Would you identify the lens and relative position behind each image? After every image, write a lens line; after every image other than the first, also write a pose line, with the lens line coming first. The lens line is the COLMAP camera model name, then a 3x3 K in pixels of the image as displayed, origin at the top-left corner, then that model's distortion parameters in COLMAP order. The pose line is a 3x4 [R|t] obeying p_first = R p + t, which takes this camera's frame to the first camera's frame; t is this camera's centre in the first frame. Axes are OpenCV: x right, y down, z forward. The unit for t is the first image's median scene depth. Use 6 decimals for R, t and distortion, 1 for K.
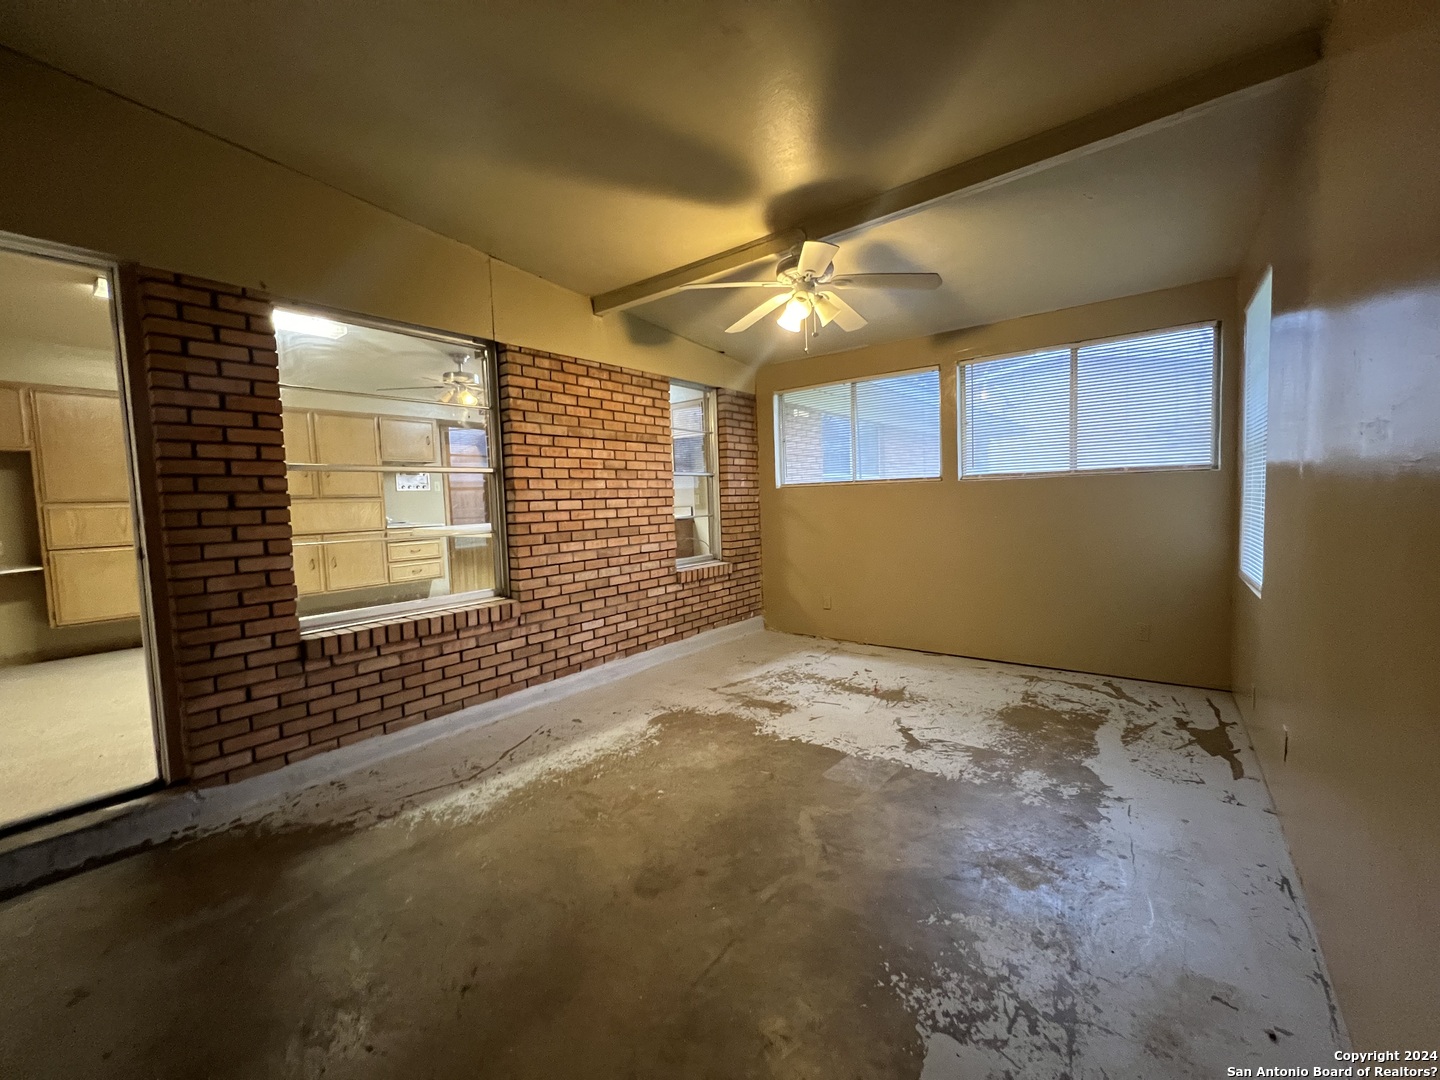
lens RADIAL K [[577.0, 0, 718.0], [0, 577.0, 538.1], [0, 0, 1]] dist [-0.004744, 0.000811]
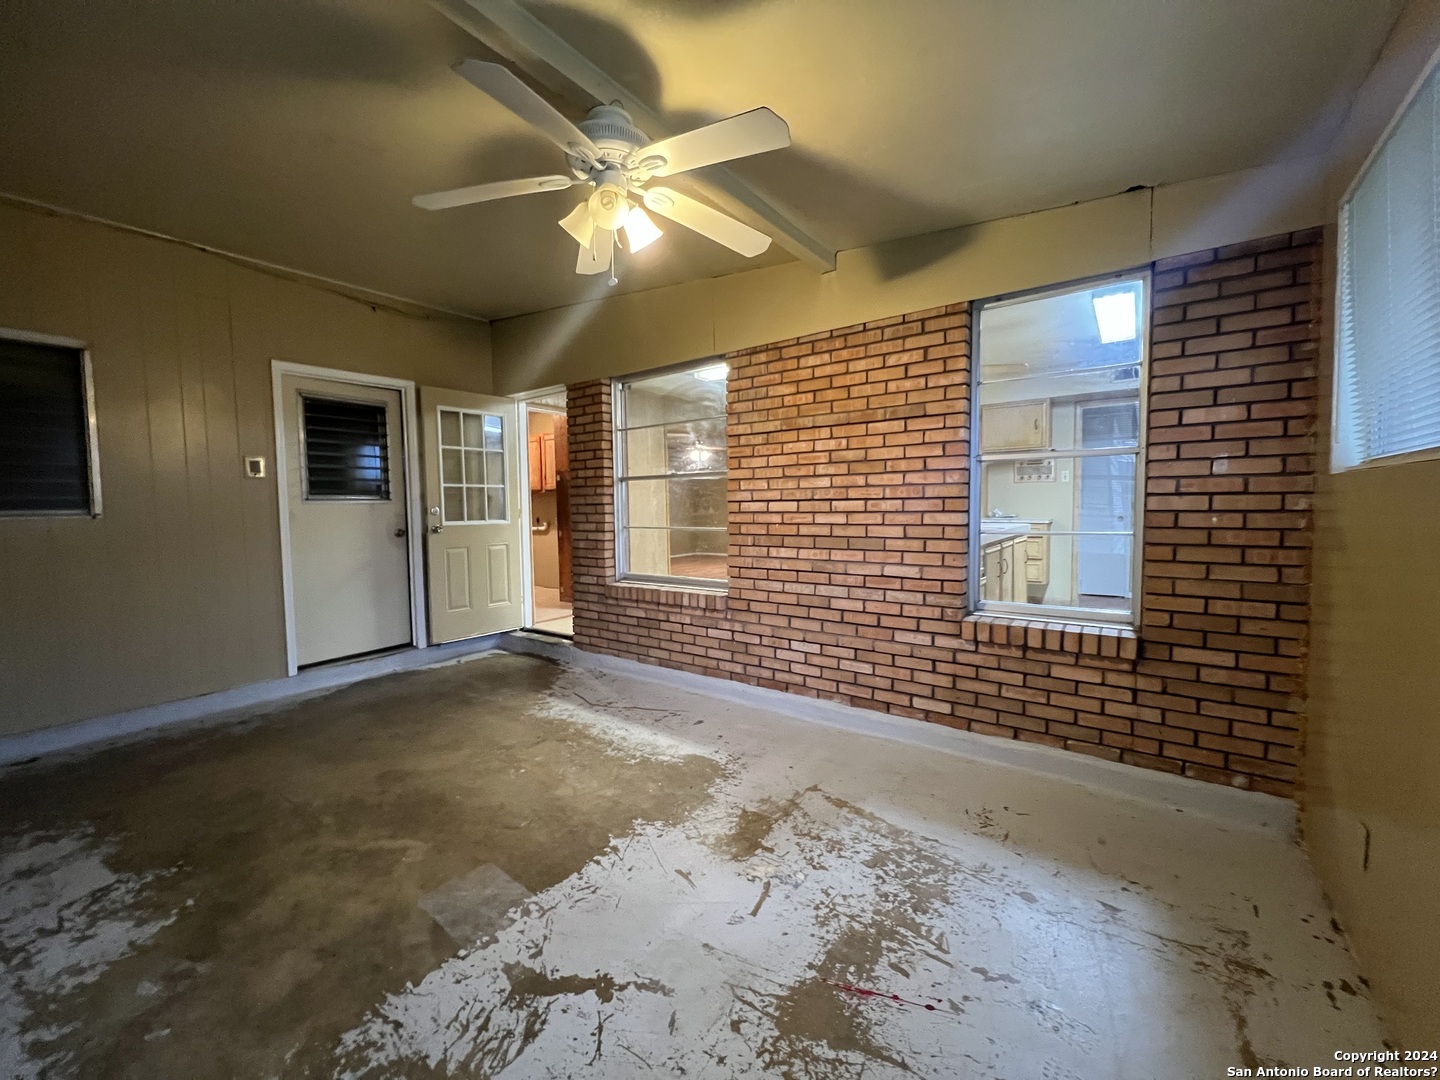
lens RADIAL K [[576.0, 0, 717.8], [0, 576.0, 538.8], [0, 0, 1]] dist [-0.001718, 0.000087]
pose [[0.024851, 0.088638, -0.995754, 0.629104], [-0.056802, 0.994577, 0.087116, -0.078107], [0.998076, 0.054396, 0.029751, 0.853302]]
